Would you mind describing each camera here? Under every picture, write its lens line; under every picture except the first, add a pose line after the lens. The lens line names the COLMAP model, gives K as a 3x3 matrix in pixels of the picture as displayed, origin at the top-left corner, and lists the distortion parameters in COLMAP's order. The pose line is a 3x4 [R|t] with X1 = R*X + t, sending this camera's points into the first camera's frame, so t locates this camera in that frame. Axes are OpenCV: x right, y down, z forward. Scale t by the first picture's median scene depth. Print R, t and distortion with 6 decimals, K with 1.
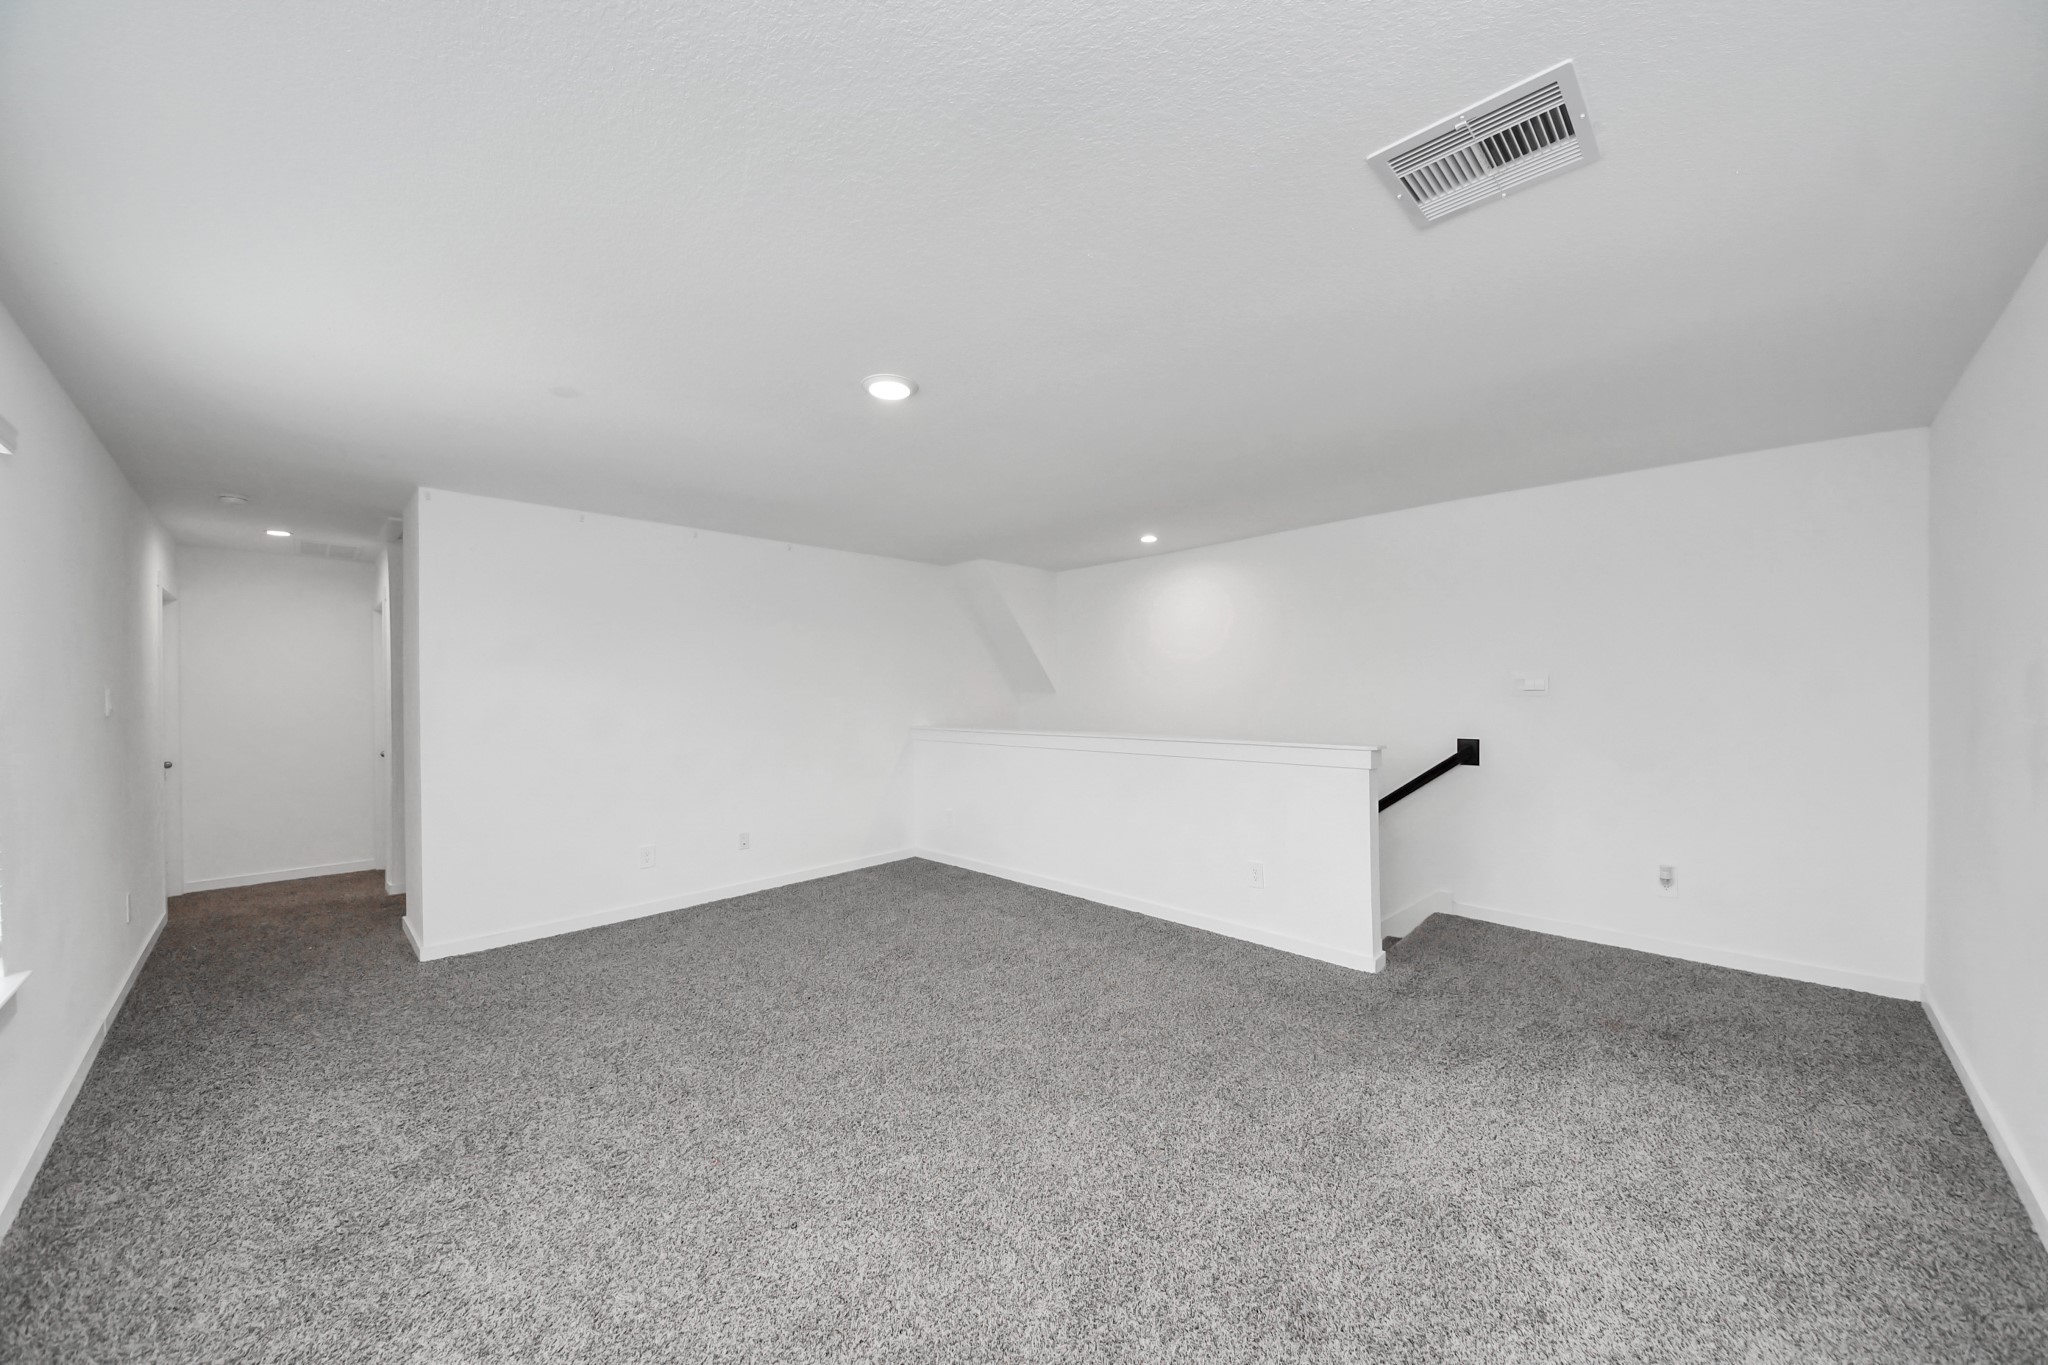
lens RADIAL K [[723.5, 0, 1030.0], [0, 723.5, 688.1], [0, 0, 1]] dist [0.000283, 0.000050]
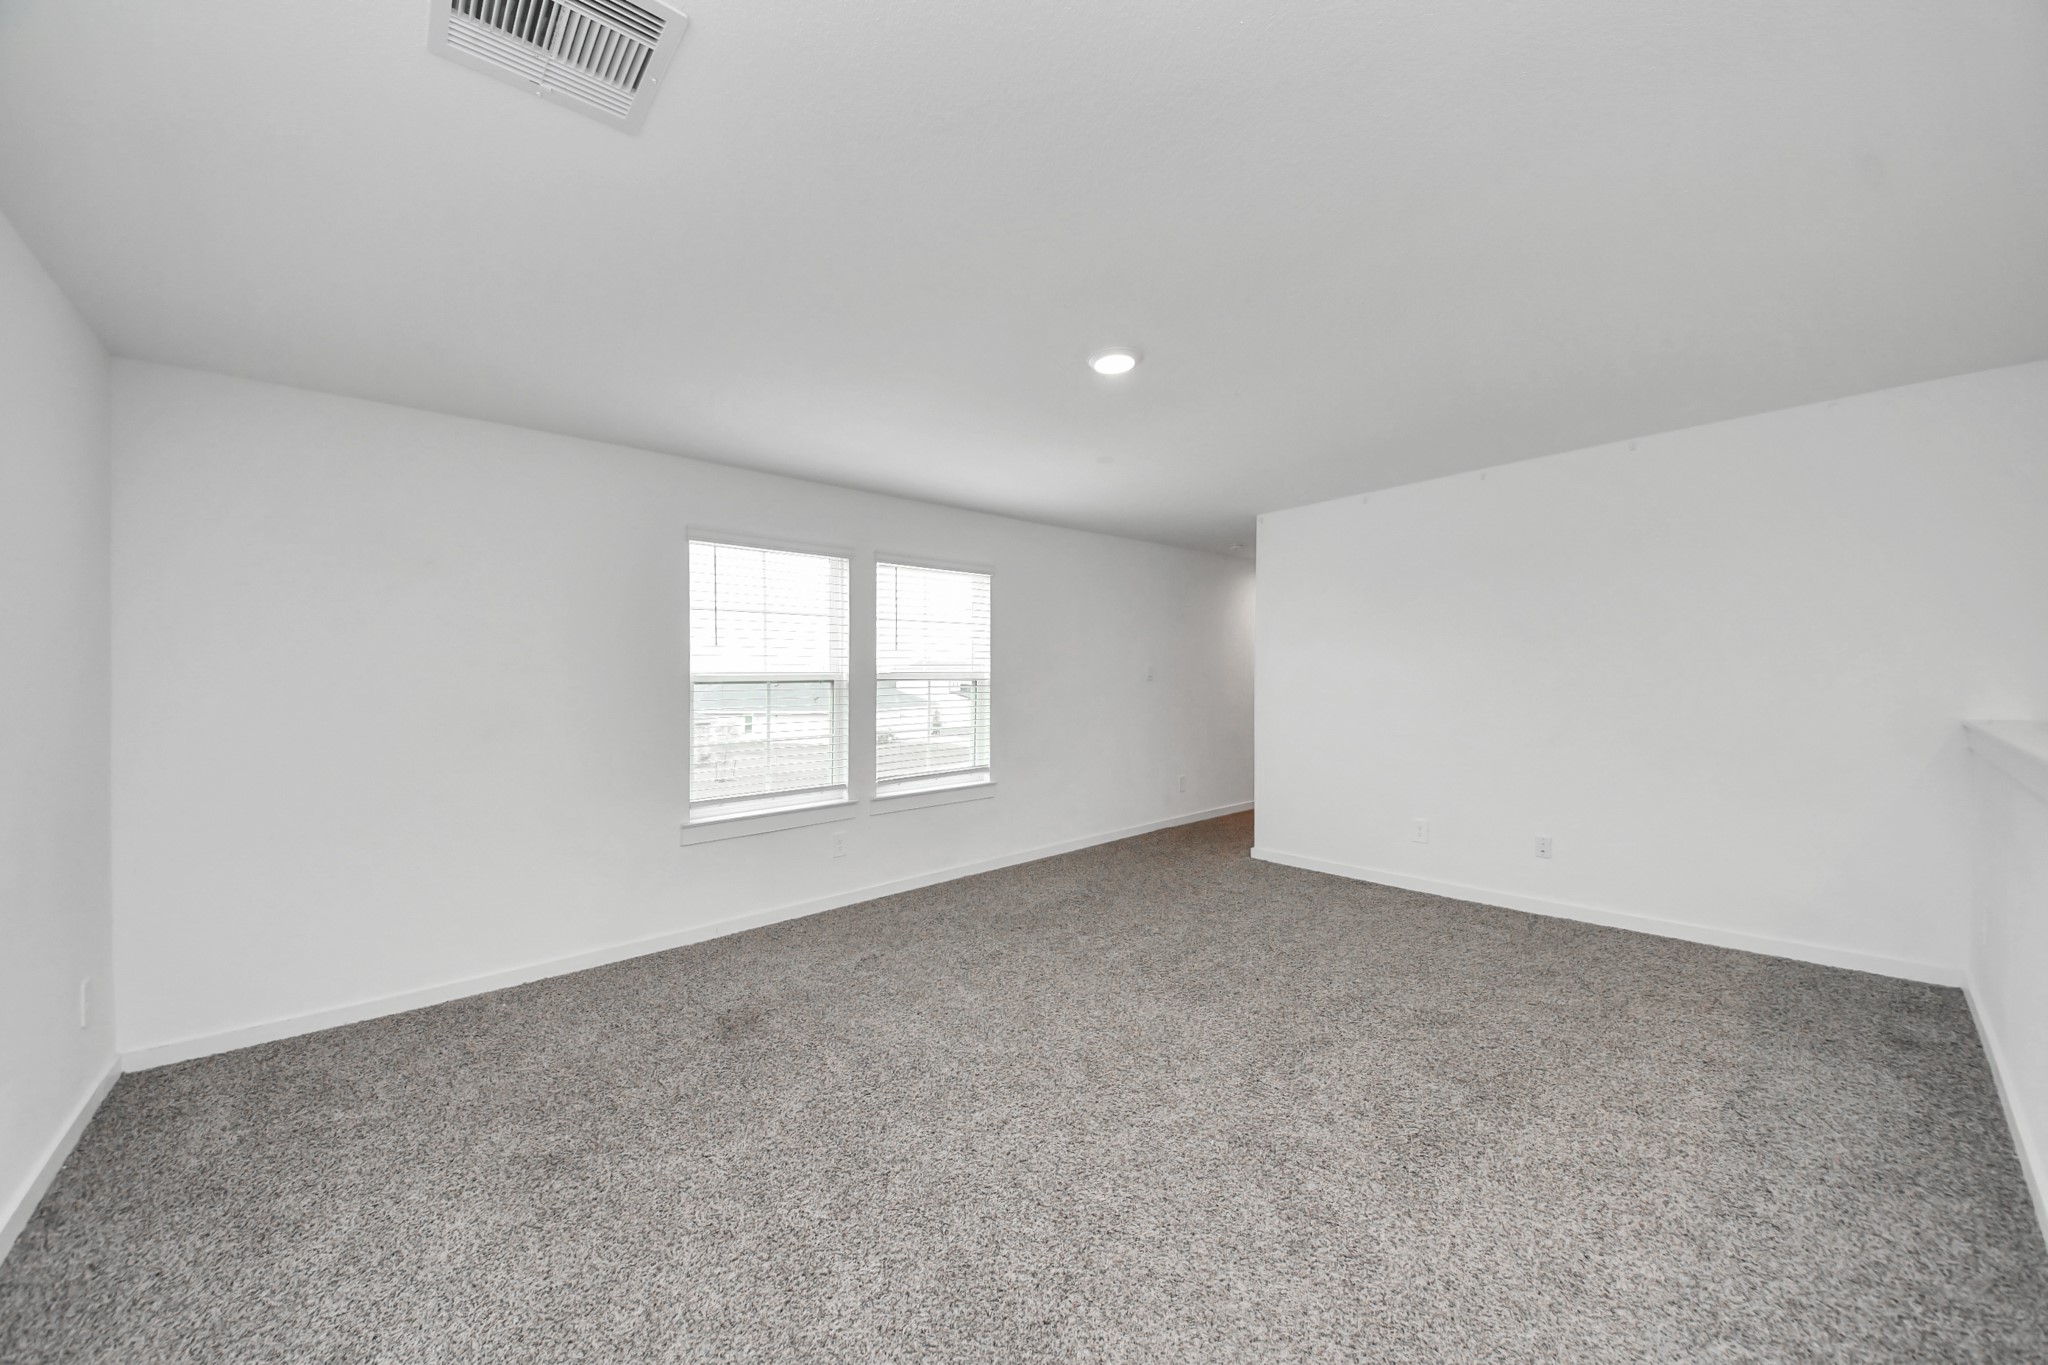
lens RADIAL K [[723.5, 0, 1010.6], [0, 723.5, 683.9], [0, 0, 1]] dist [0.000283, 0.000050]
pose [[-0.051028, 0.022967, -0.998433, 0.489494], [0.014795, 0.999643, 0.022238, 0.007495], [0.998588, -0.013637, -0.051350, 0.539290]]
